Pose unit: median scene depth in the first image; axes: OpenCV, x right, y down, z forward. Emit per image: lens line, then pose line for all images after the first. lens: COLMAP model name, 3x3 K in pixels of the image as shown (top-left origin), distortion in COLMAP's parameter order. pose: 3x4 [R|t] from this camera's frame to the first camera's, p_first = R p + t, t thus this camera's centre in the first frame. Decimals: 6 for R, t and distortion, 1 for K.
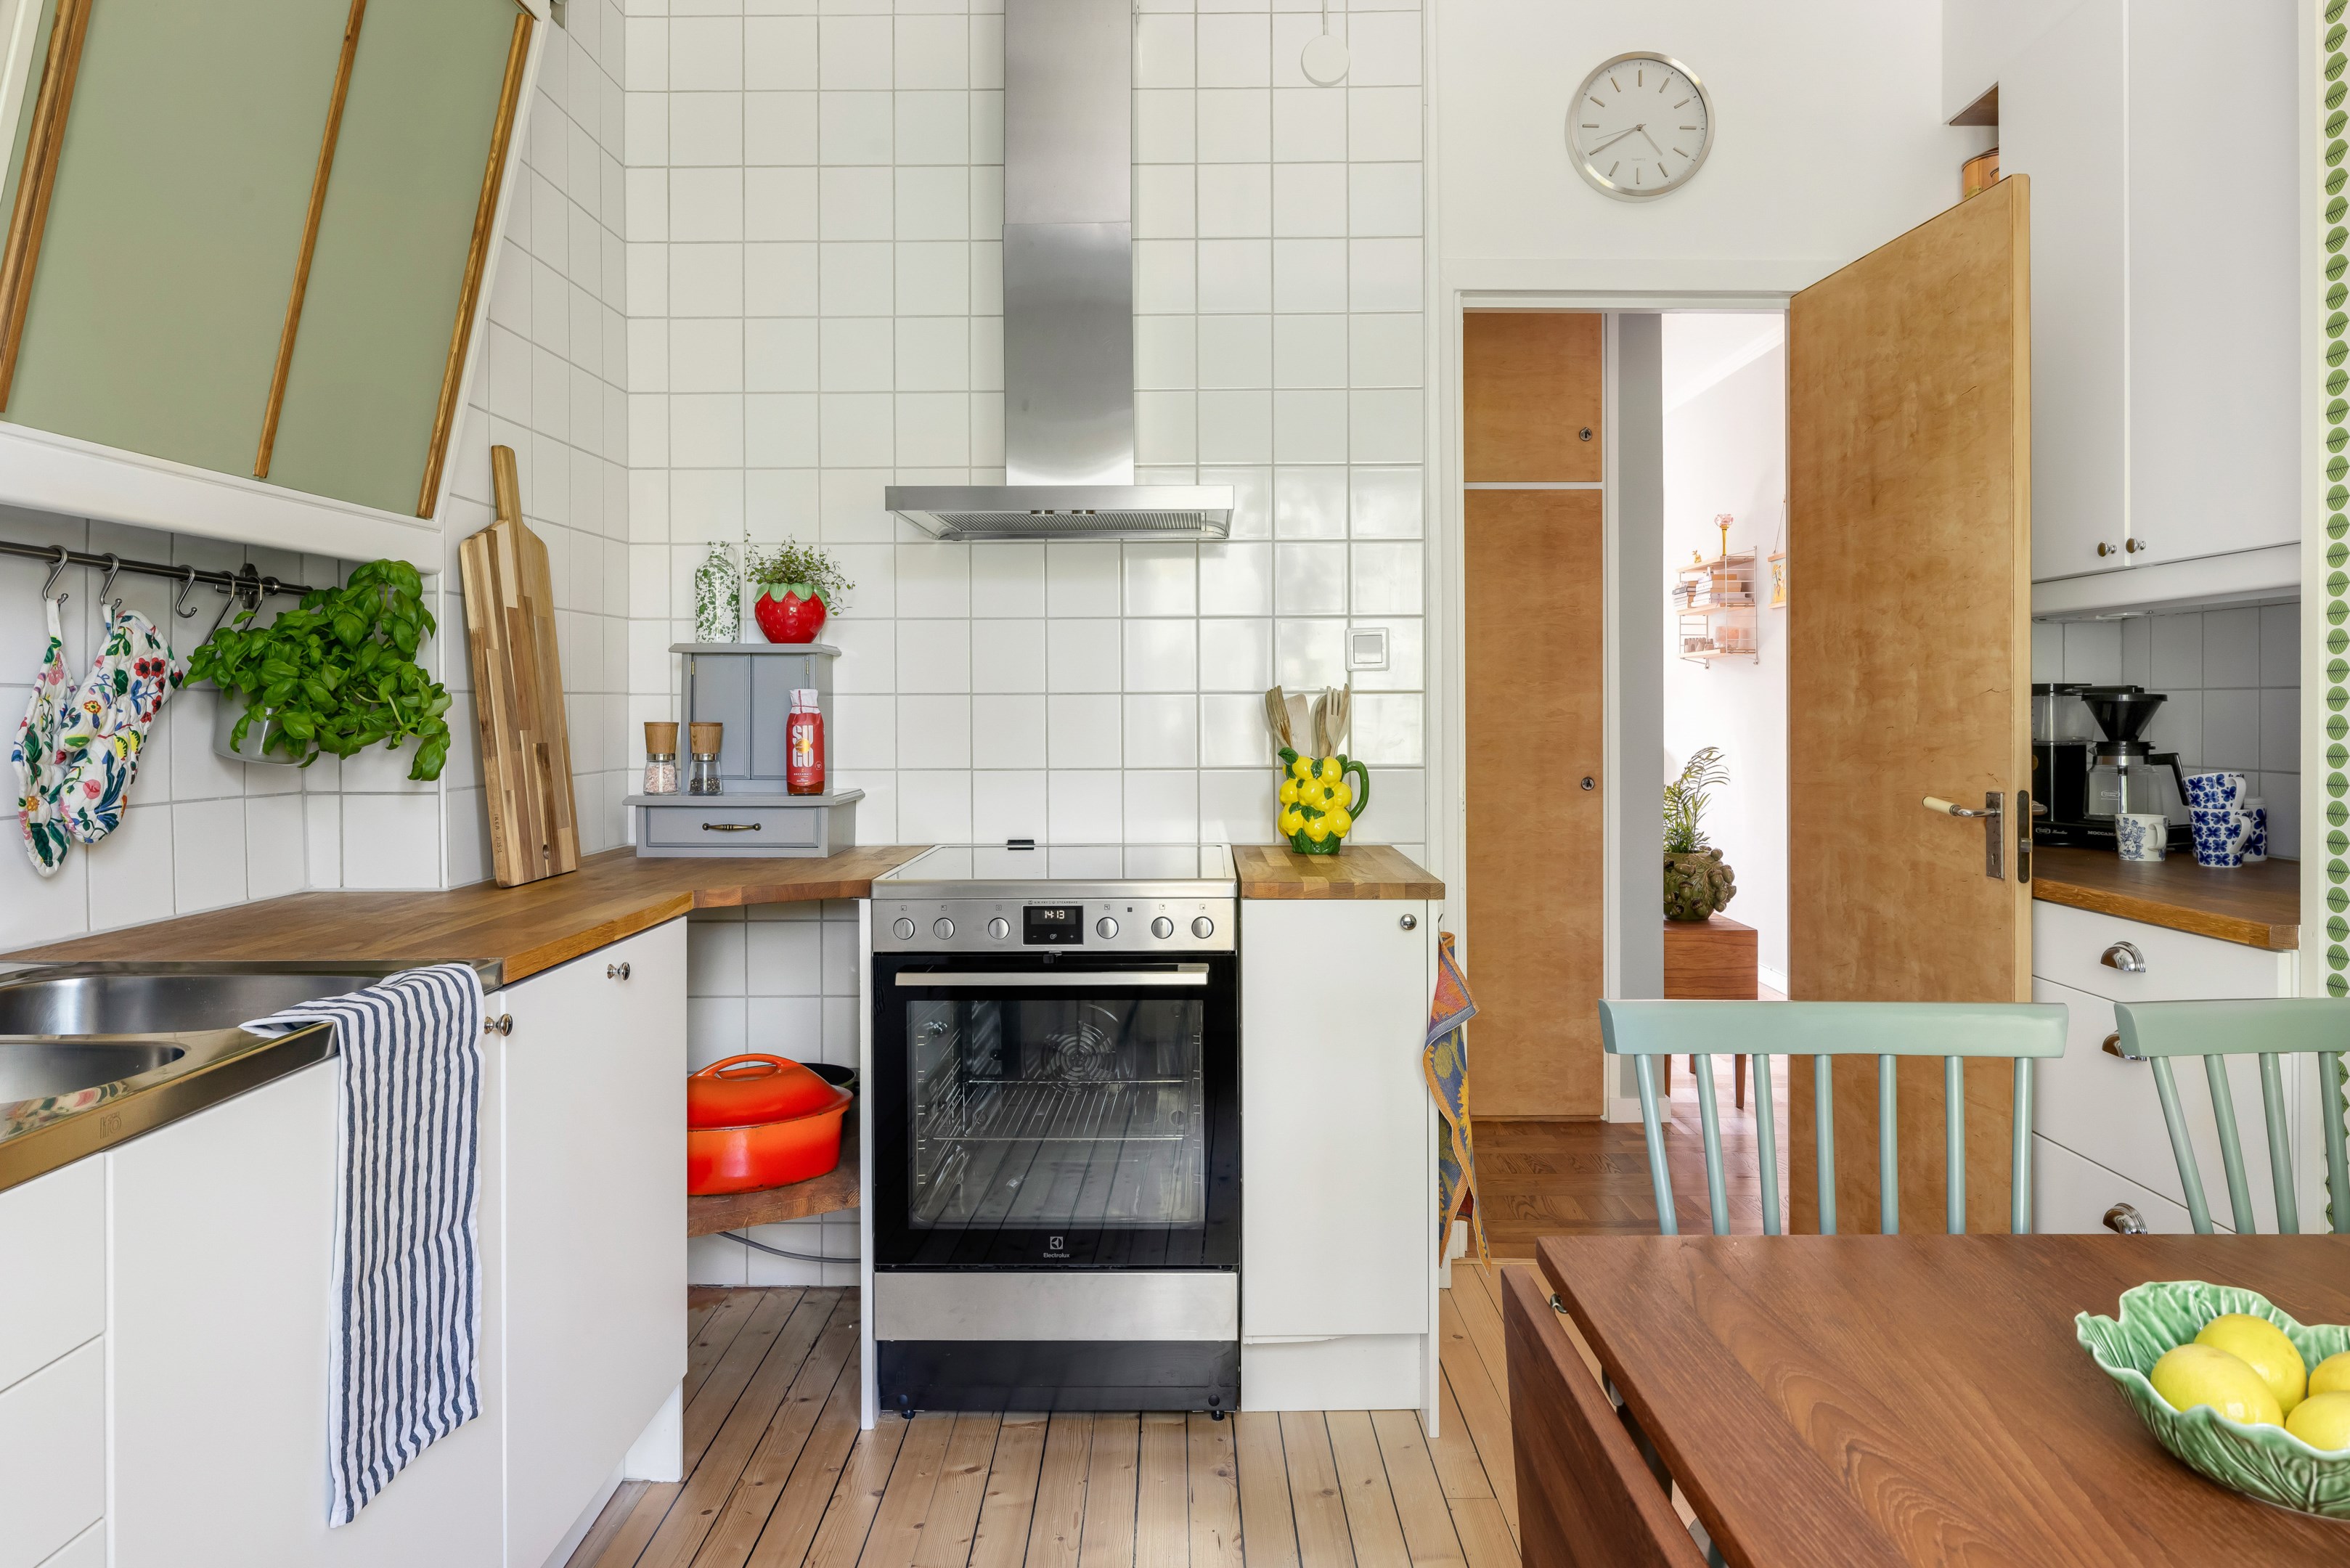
lens RADIAL K [[1465.6, 0, 1178.3], [0, 1465.6, 707.9], [0, 0, 1]] dist [0.001298, -0.000150]
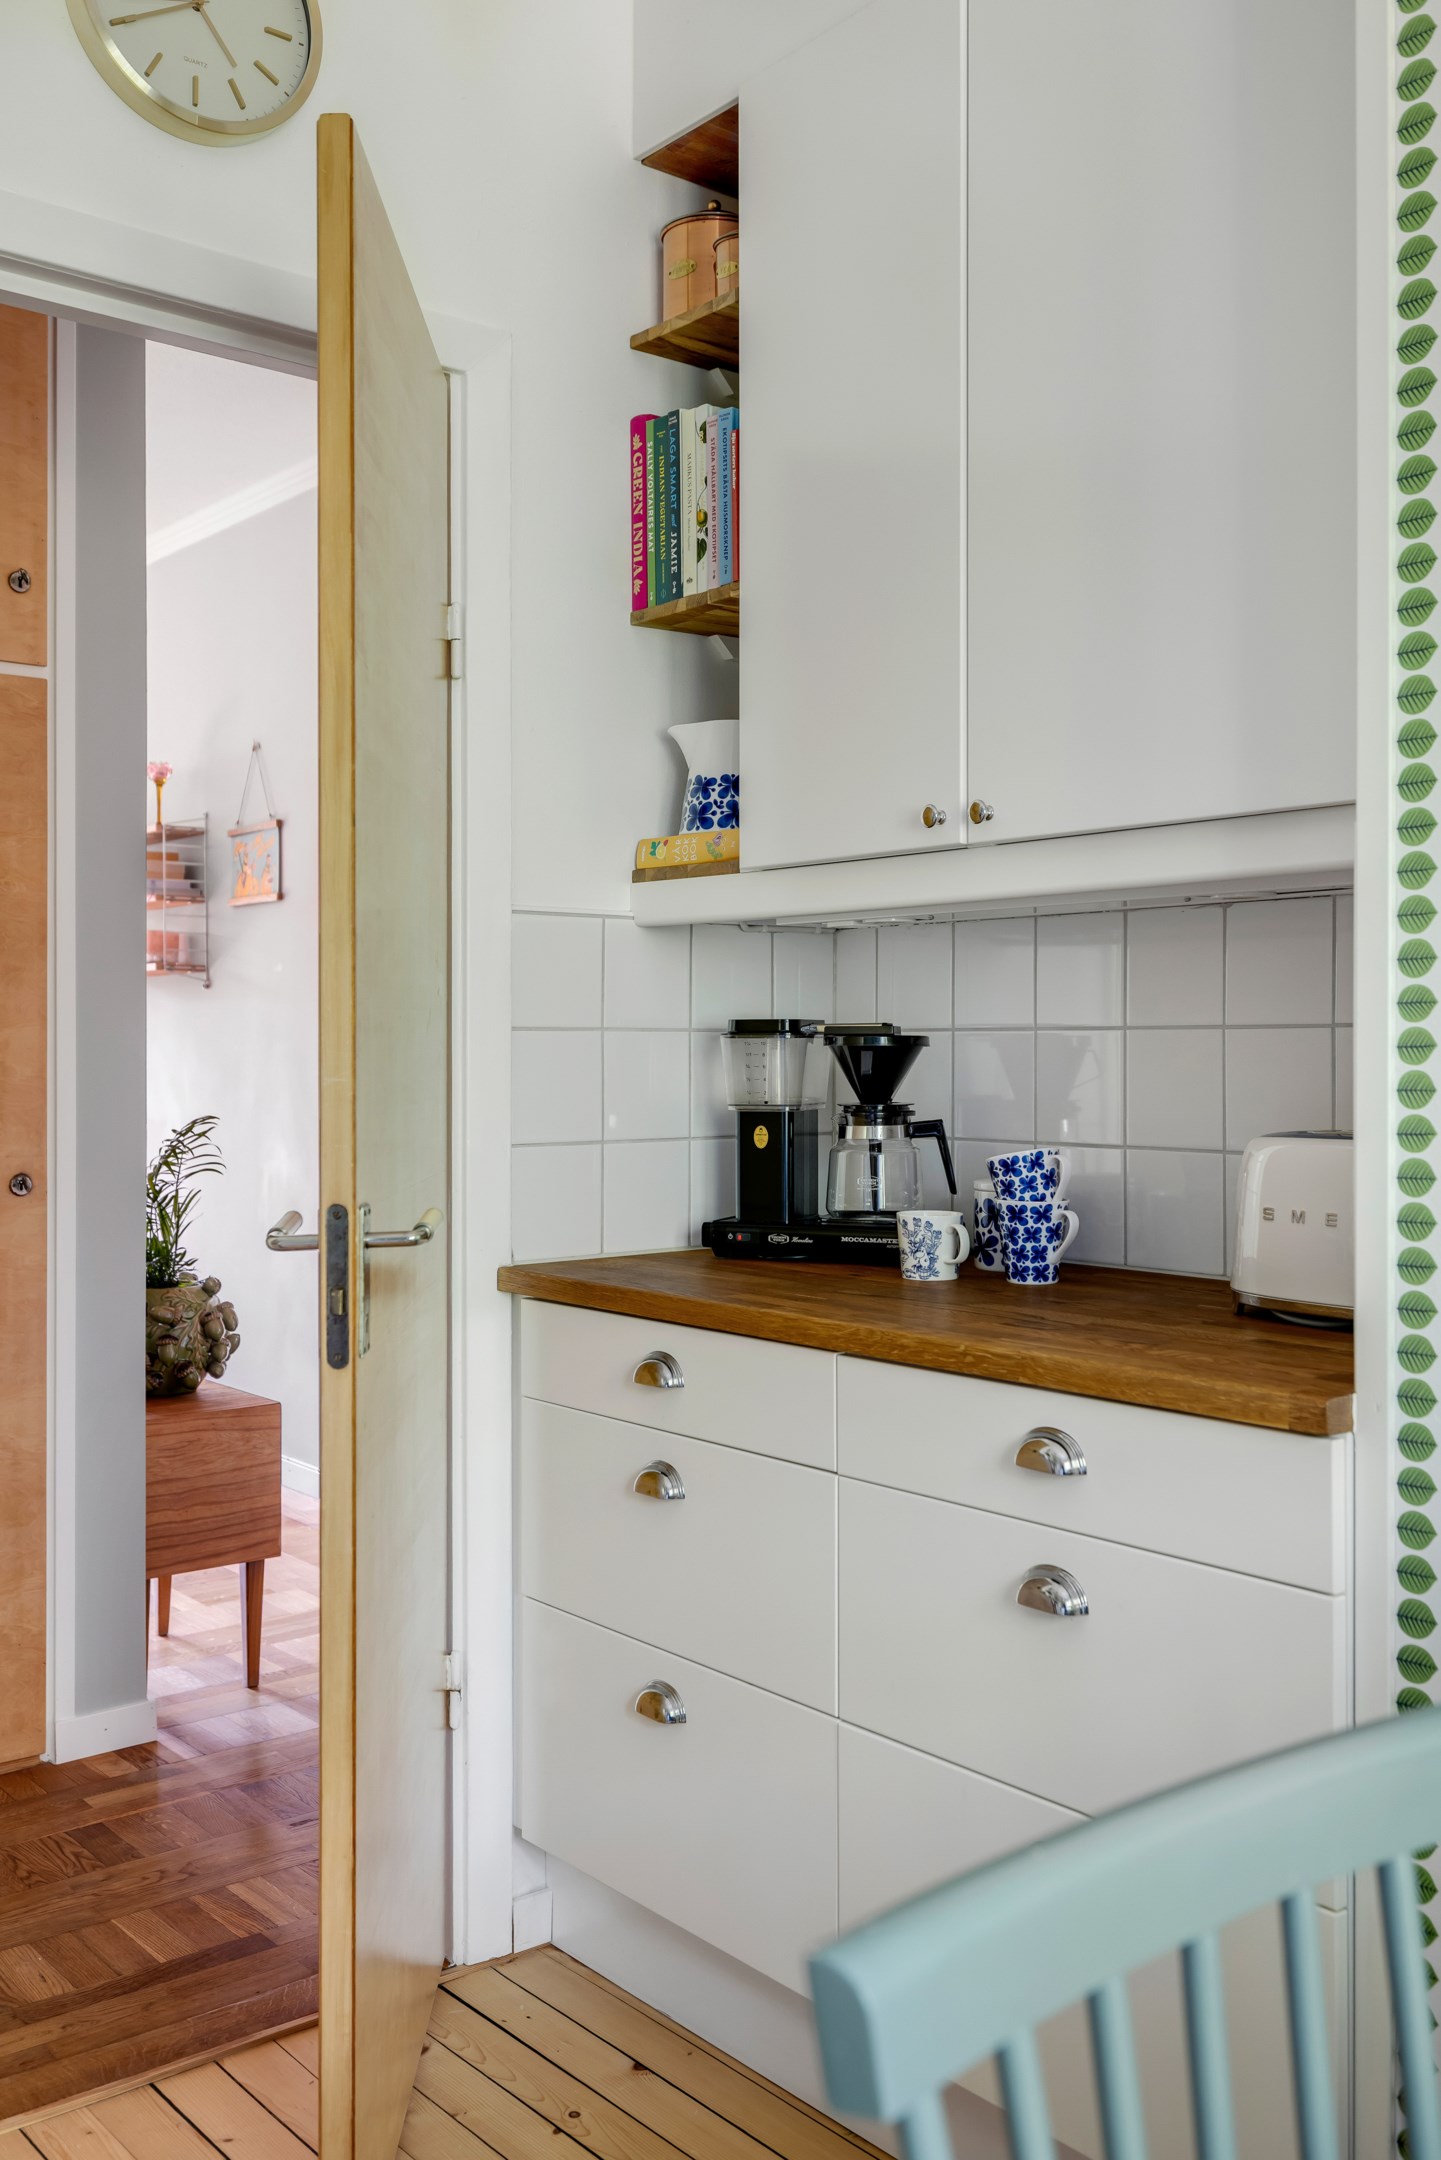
lens RADIAL K [[1965.6, 0, 719.1], [0, 1965.6, 1040.1], [0, 0, 1]] dist [0.005377, -0.002476]
pose [[0.770708, 0.004710, 0.637171, -0.005036], [-0.001684, 0.999984, -0.005355, -0.002343], [-0.637186, 0.003054, 0.770704, 0.333681]]
